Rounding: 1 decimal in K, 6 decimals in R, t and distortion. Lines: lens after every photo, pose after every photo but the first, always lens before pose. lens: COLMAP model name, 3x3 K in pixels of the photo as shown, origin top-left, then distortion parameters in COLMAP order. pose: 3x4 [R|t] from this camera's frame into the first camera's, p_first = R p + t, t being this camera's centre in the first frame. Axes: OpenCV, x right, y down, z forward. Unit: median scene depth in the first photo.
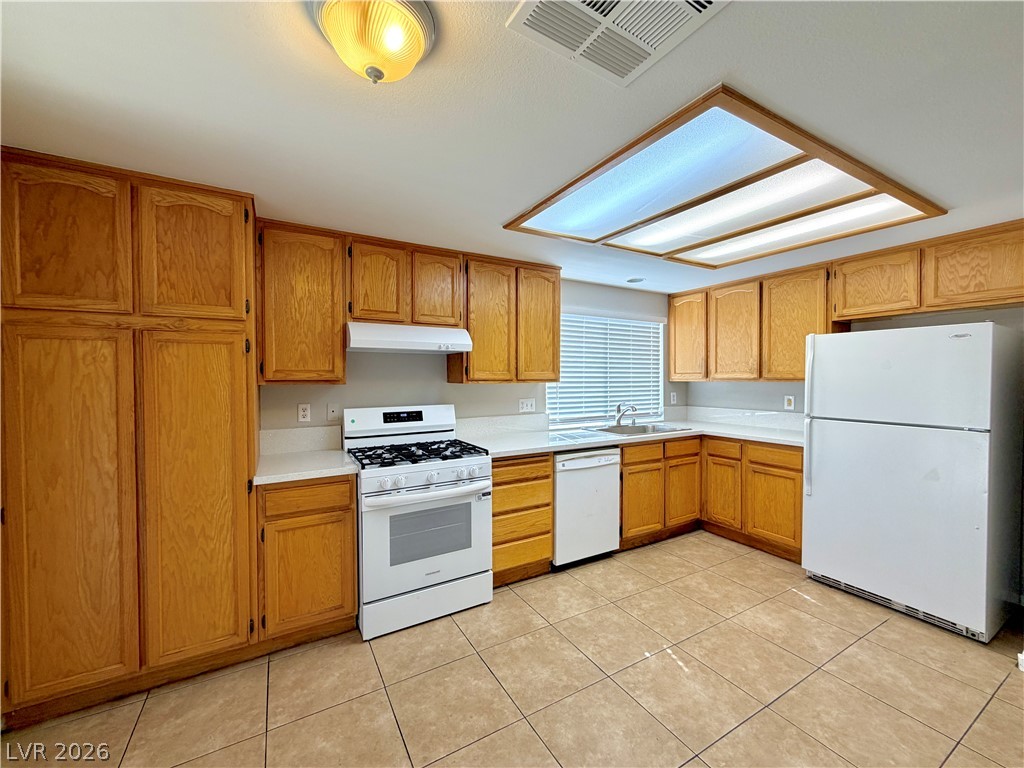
lens RADIAL K [[409.8, 0, 509.8], [0, 409.8, 384.1], [0, 0, 1]] dist [-0.000239, 0.000468]
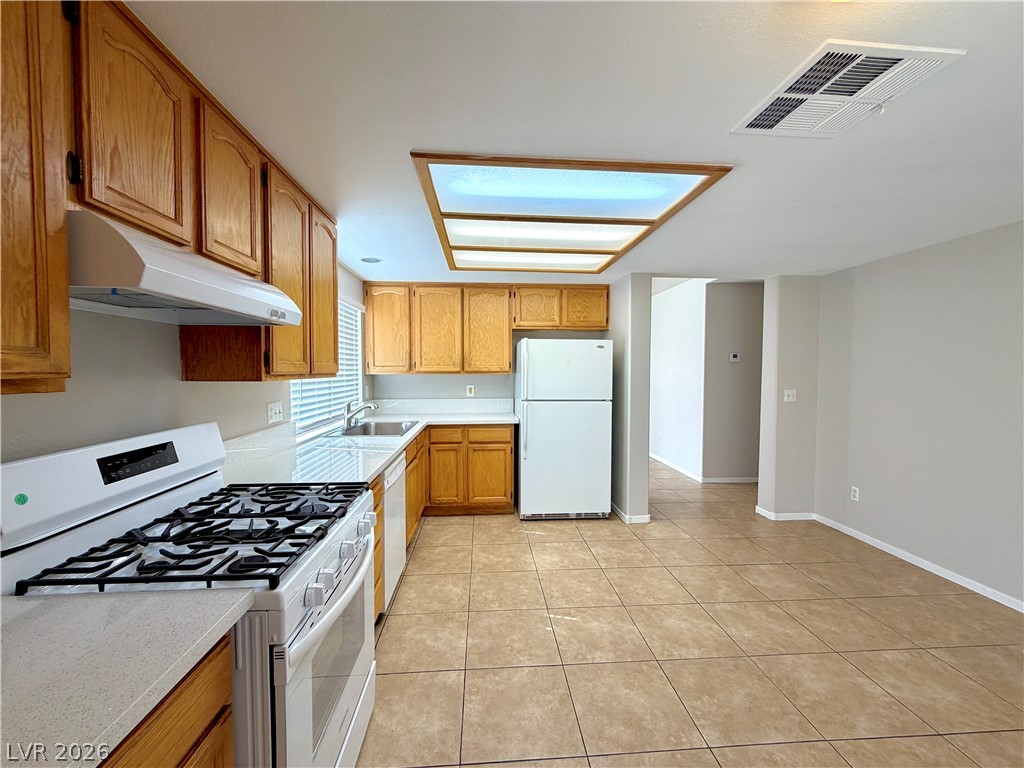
lens RADIAL K [[409.8, 0, 510.7], [0, 409.8, 384.1], [0, 0, 1]] dist [-0.000239, 0.000468]
pose [[0.435578, -0.030281, 0.899642, -0.508617], [0.012767, 0.999541, 0.027461, -0.009492], [-0.900061, -0.000475, 0.435764, 0.482955]]
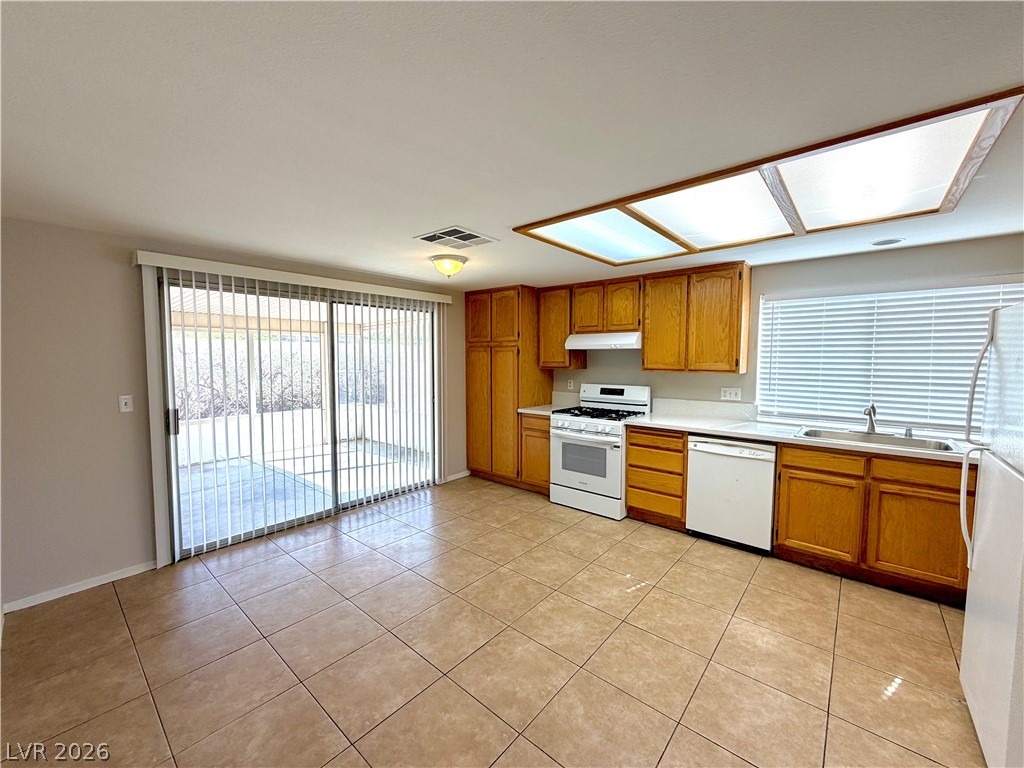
lens RADIAL K [[409.8, 0, 509.3], [0, 409.8, 381.1], [0, 0, 1]] dist [-0.000239, 0.000468]
pose [[0.331576, 0.057089, -0.941700, 1.120013], [-0.017574, 0.998368, 0.054336, -0.038285], [0.943265, -0.001467, 0.332038, 0.136086]]
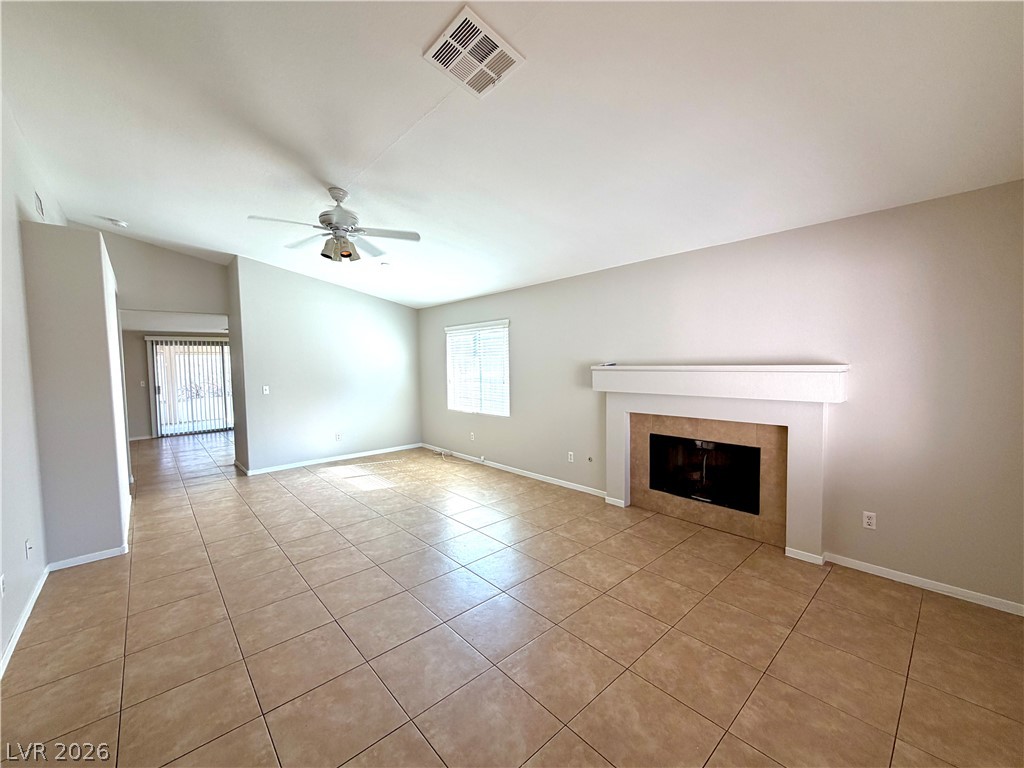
lens RADIAL K [[409.8, 0, 510.6], [0, 409.8, 385.3], [0, 0, 1]] dist [-0.000239, 0.000468]
pose [[0.210262, 0.057721, -0.975940, 3.634044], [0.004683, 0.998185, 0.060045, -0.081217], [0.977634, -0.017196, 0.209610, 1.754403]]
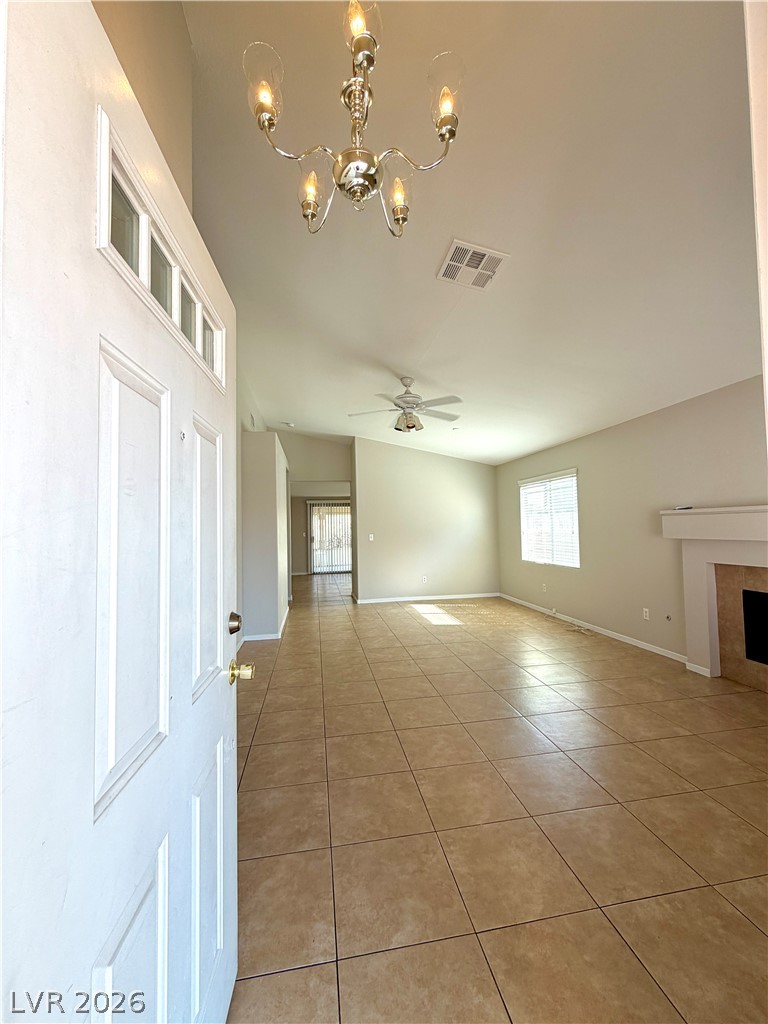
lens RADIAL K [[409.8, 0, 385.7], [0, 409.8, 511.4], [0, 0, 1]] dist [-0.000239, 0.000468]
pose [[-0.339042, -0.023253, -0.940484, 3.827130], [0.012528, 0.999494, -0.029228, -0.025456], [0.940688, -0.021692, -0.338579, 1.978403]]
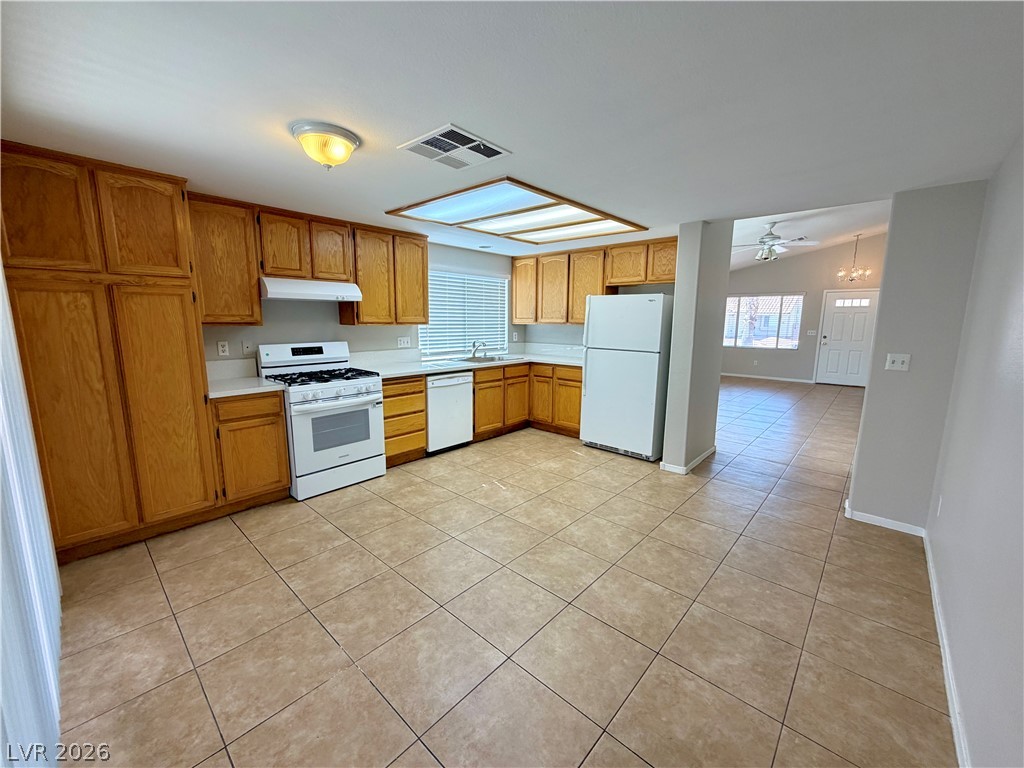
lens RADIAL K [[409.8, 0, 510.2], [0, 409.8, 384.2], [0, 0, 1]] dist [-0.000239, 0.000468]
pose [[0.951635, -0.038537, 0.304804, -0.051676], [-0.005736, 0.989700, 0.143040, -0.006042], [-0.307177, -0.137870, 0.941613, -0.463897]]
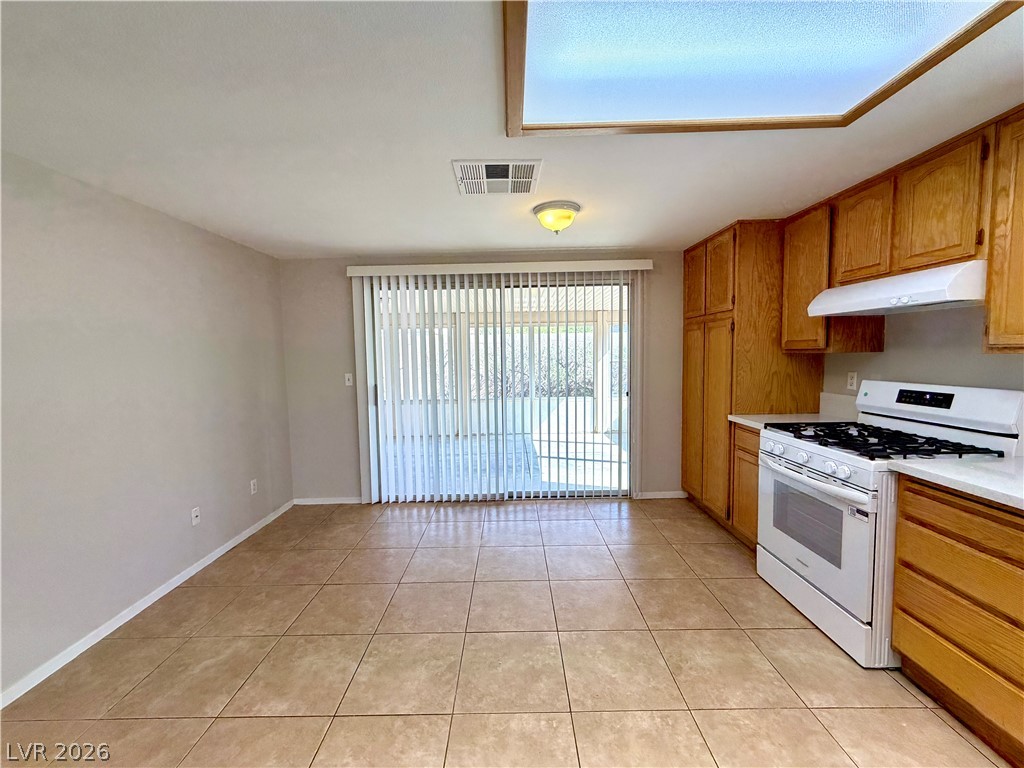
lens RADIAL K [[409.8, 0, 509.2], [0, 409.8, 382.5], [0, 0, 1]] dist [-0.000239, 0.000468]
pose [[-0.500961, 0.073497, -0.862344, 0.782768], [0.005030, 0.996618, 0.082019, -0.013103], [0.865455, 0.036750, -0.499636, 0.770194]]
